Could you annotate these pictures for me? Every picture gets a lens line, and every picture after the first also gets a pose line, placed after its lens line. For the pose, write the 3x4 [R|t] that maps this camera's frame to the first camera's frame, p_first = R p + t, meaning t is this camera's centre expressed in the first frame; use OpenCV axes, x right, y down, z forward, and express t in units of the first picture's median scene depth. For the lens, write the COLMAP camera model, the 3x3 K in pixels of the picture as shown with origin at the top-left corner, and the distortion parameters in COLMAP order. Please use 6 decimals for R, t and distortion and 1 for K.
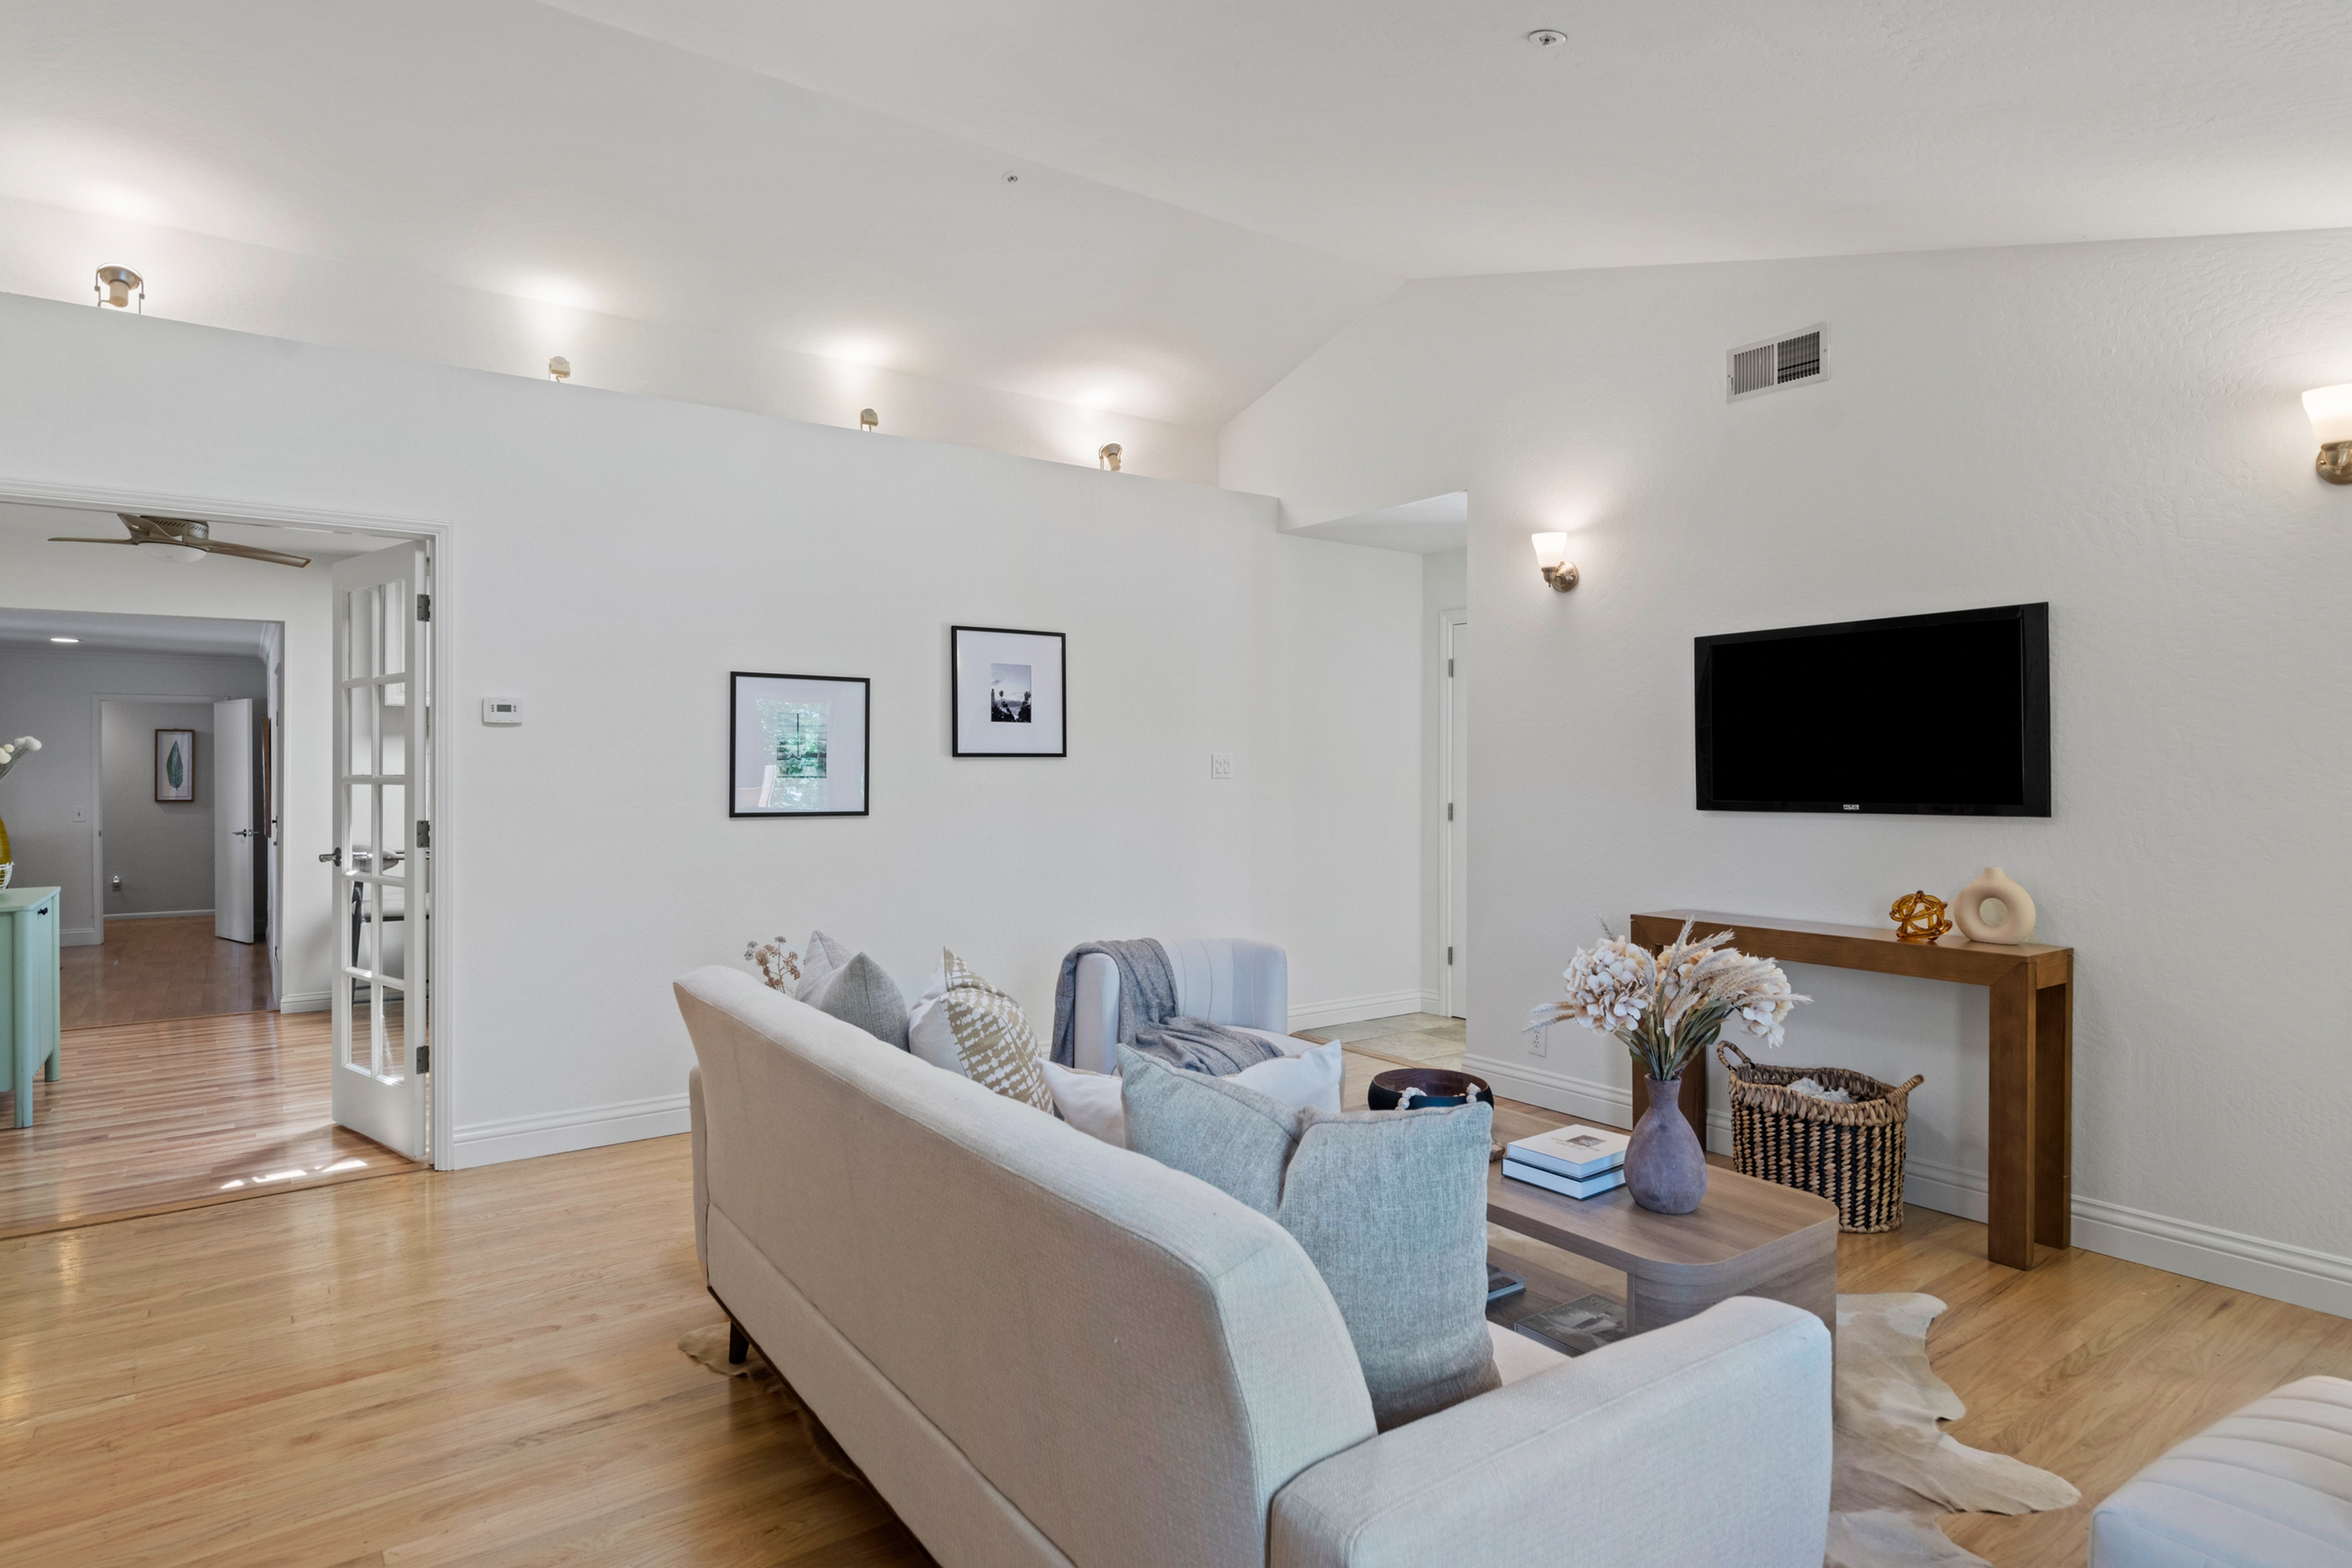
lens RADIAL K [[1314.2, 0, 1176.0], [0, 1314.2, 784.0], [0, 0, 1]] dist [-0.053453, 0.027419]
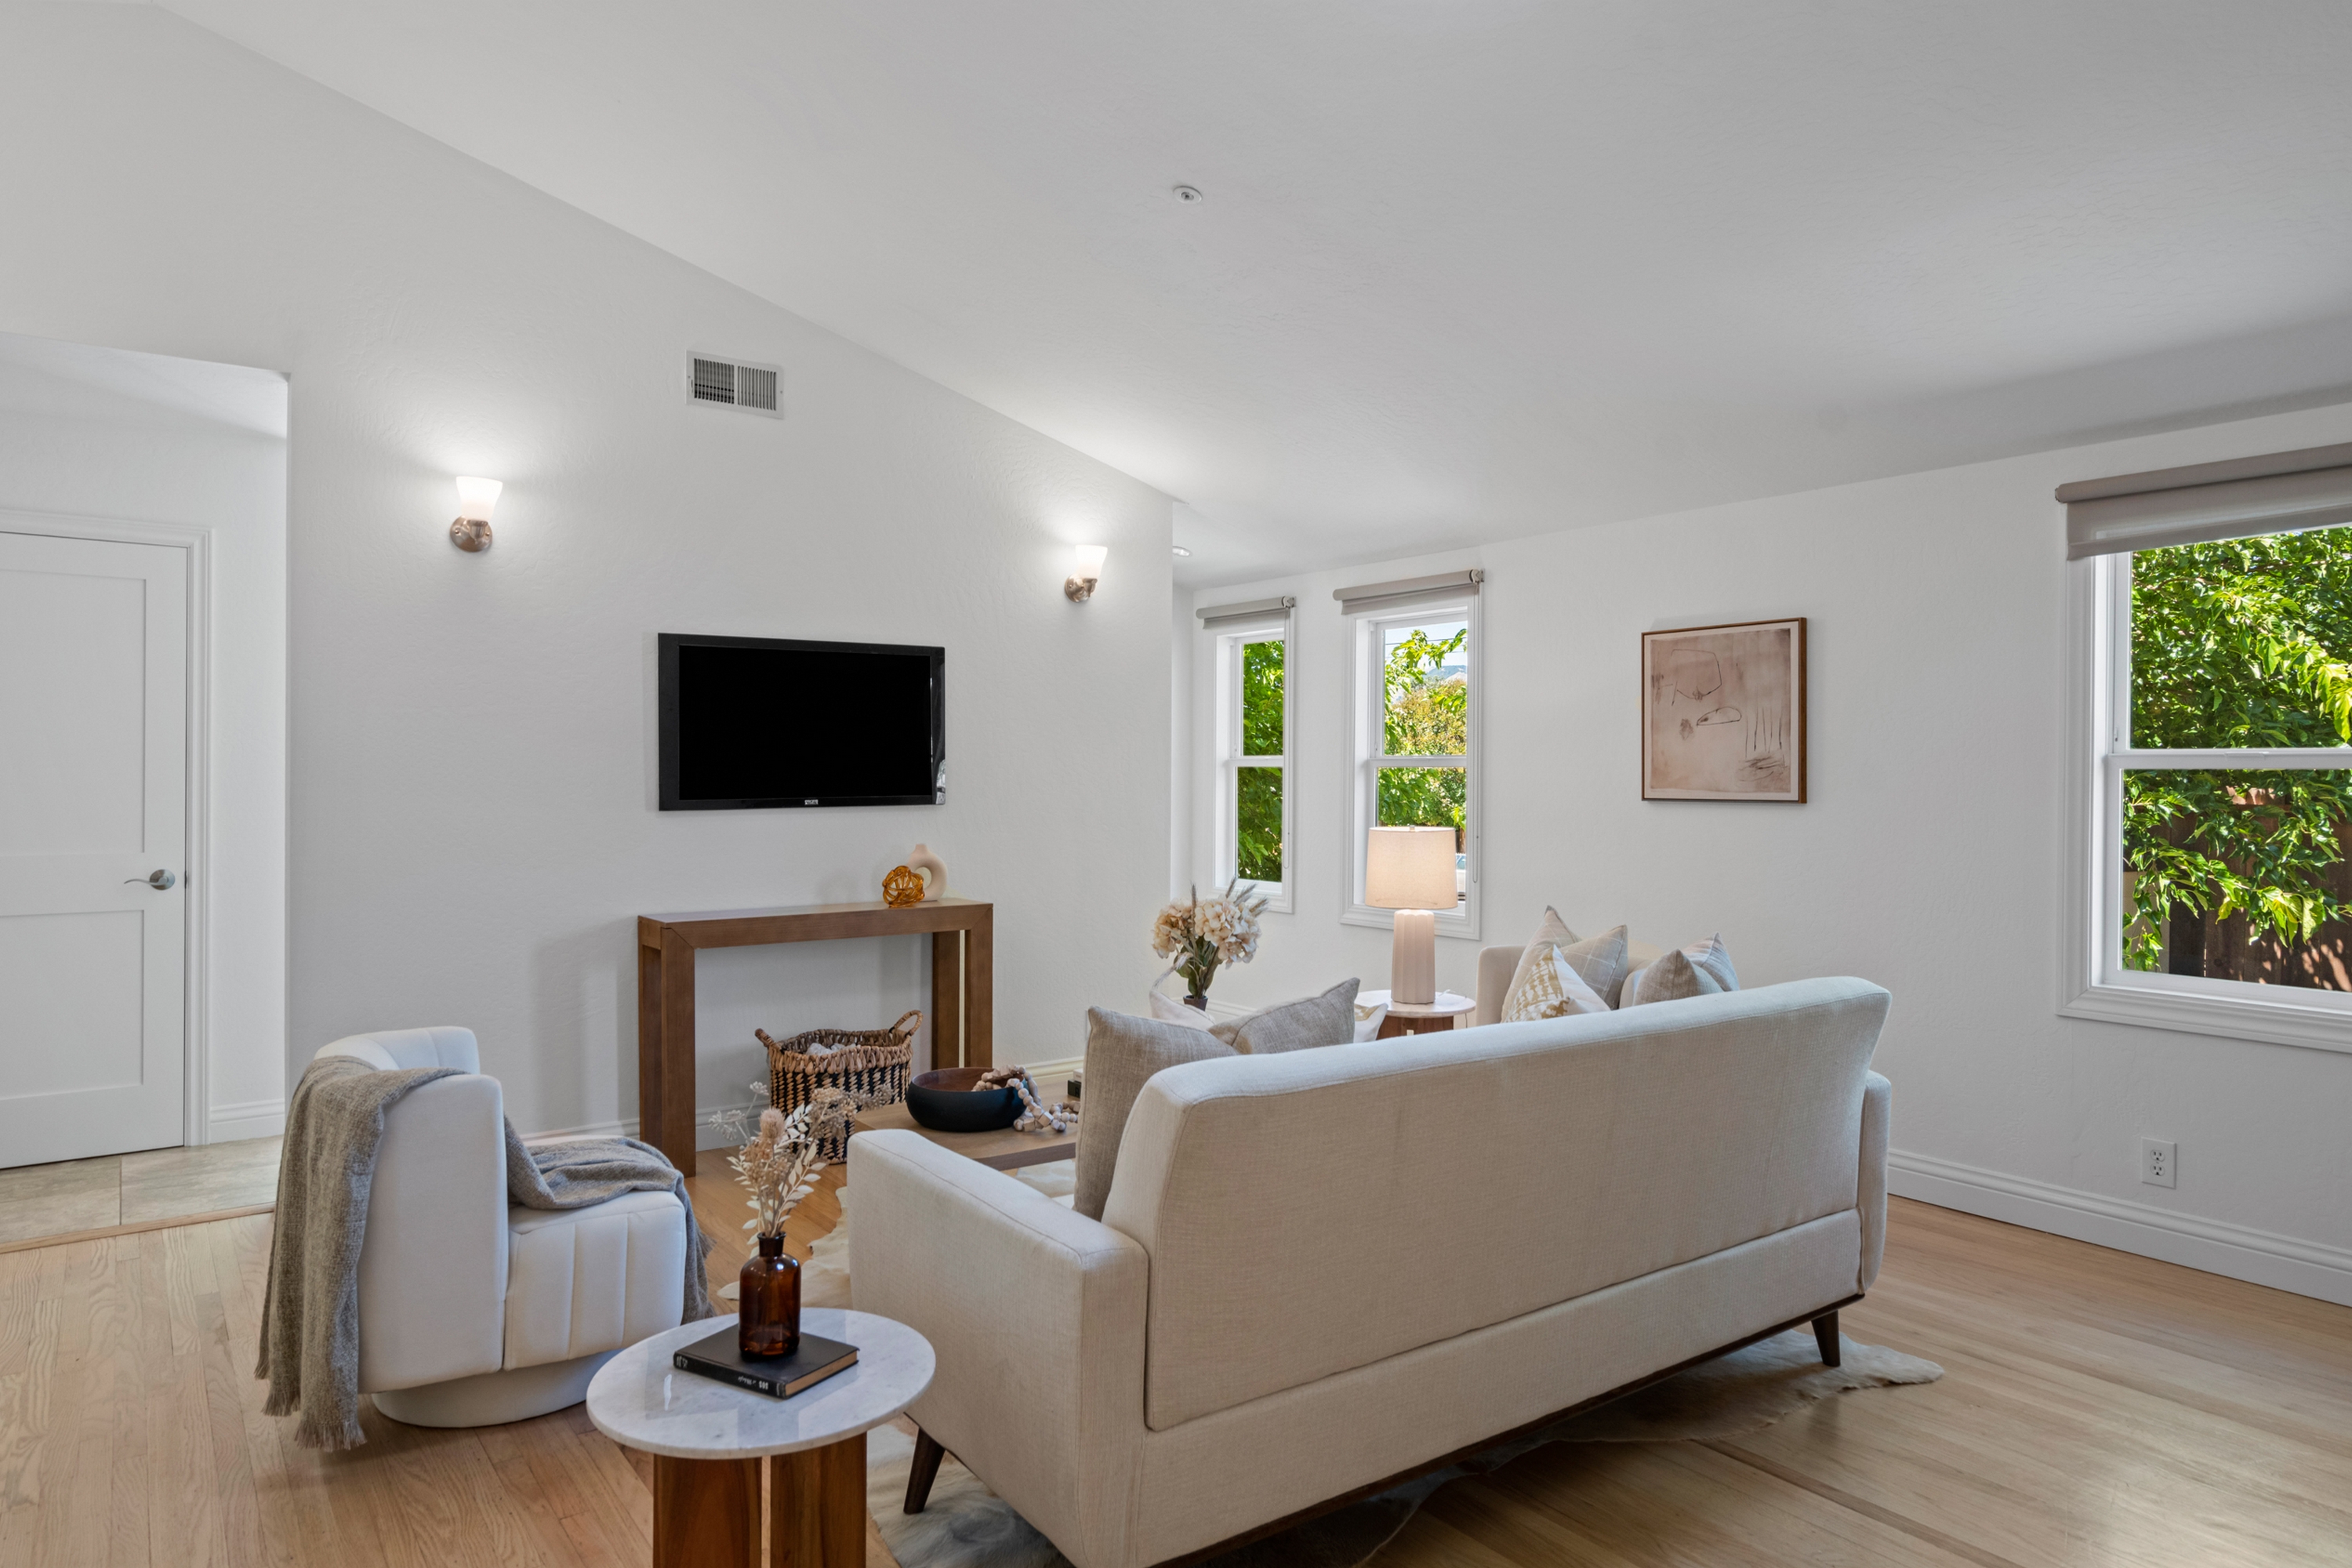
lens RADIAL K [[1441.4, 0, 1174.7], [0, 1441.4, 775.6], [0, 0, 1]] dist [0.020229, -0.000326]
pose [[-0.005401, -0.006676, 0.999963, -0.760042], [0.004531, 0.999967, 0.006700, -0.012570], [-0.999975, 0.004567, -0.005371, 0.684632]]
